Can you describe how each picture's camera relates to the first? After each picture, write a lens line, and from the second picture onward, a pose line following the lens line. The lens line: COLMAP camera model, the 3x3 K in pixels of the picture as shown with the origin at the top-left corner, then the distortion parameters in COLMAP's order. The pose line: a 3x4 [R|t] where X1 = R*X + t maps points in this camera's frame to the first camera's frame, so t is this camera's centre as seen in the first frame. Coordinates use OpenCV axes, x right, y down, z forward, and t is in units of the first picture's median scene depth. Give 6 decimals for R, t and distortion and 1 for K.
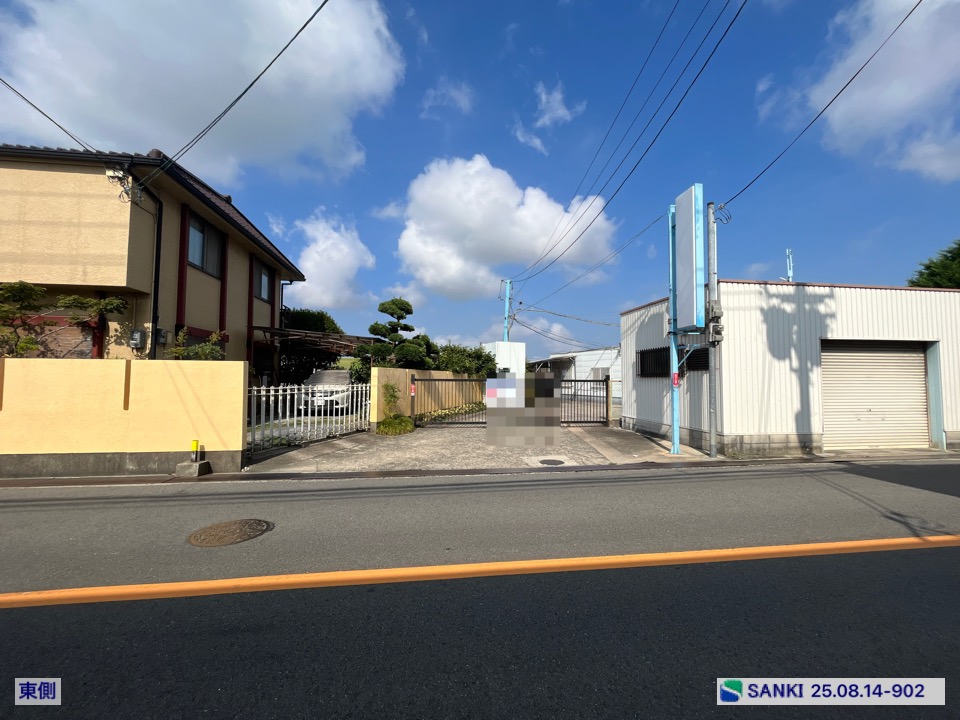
lens RADIAL K [[385.7, 0, 478.2], [0, 385.7, 362.2], [0, 0, 1]] dist [-0.002184, -0.000287]
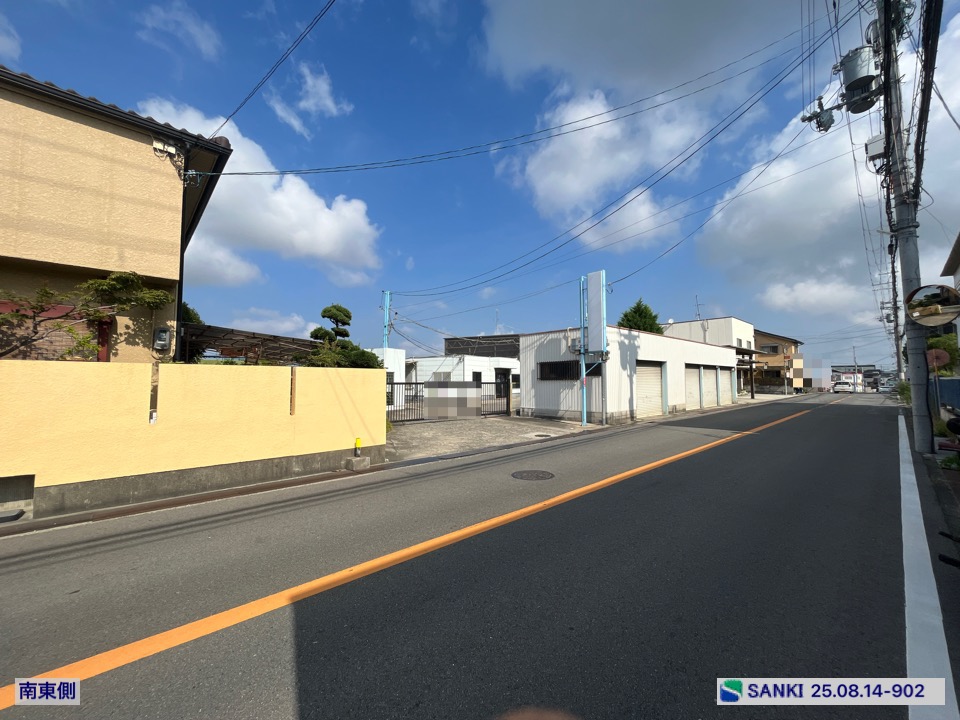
lens RADIAL K [[385.7, 0, 479.8], [0, 385.7, 363.3], [0, 0, 1]] dist [-0.002184, -0.000287]
pose [[0.818050, 0.019278, 0.574824, -0.588145], [-0.017099, 0.999812, -0.009196, -0.007733], [-0.574893, -0.002306, 0.818225, -0.076594]]
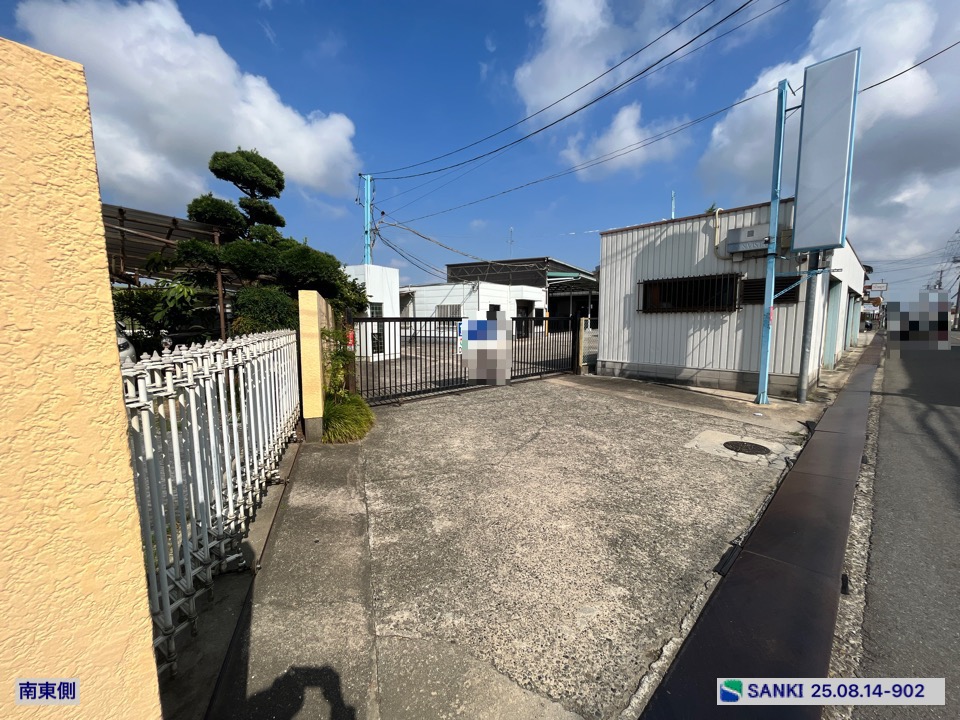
lens RADIAL K [[385.7, 0, 478.4], [0, 385.7, 360.6], [0, 0, 1]] dist [-0.002184, -0.000287]
pose [[0.812788, -0.073439, 0.577912, -0.331970], [-0.014563, 0.989151, 0.146179, 0.022523], [-0.582377, -0.127229, 0.802901, 0.498197]]
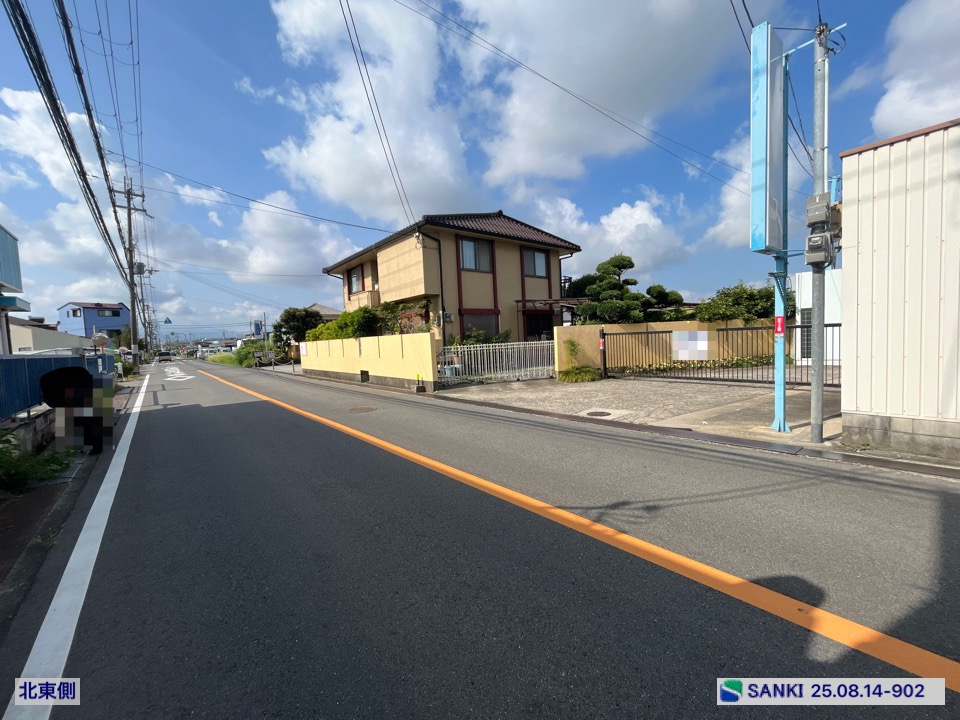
lens RADIAL K [[385.7, 0, 479.4], [0, 385.7, 364.9], [0, 0, 1]] dist [-0.002184, -0.000287]
pose [[0.534554, 0.027074, -0.844700, 0.578735], [0.086506, 0.992484, 0.086555, 0.006112], [0.840695, -0.119340, 0.528195, 0.126040]]
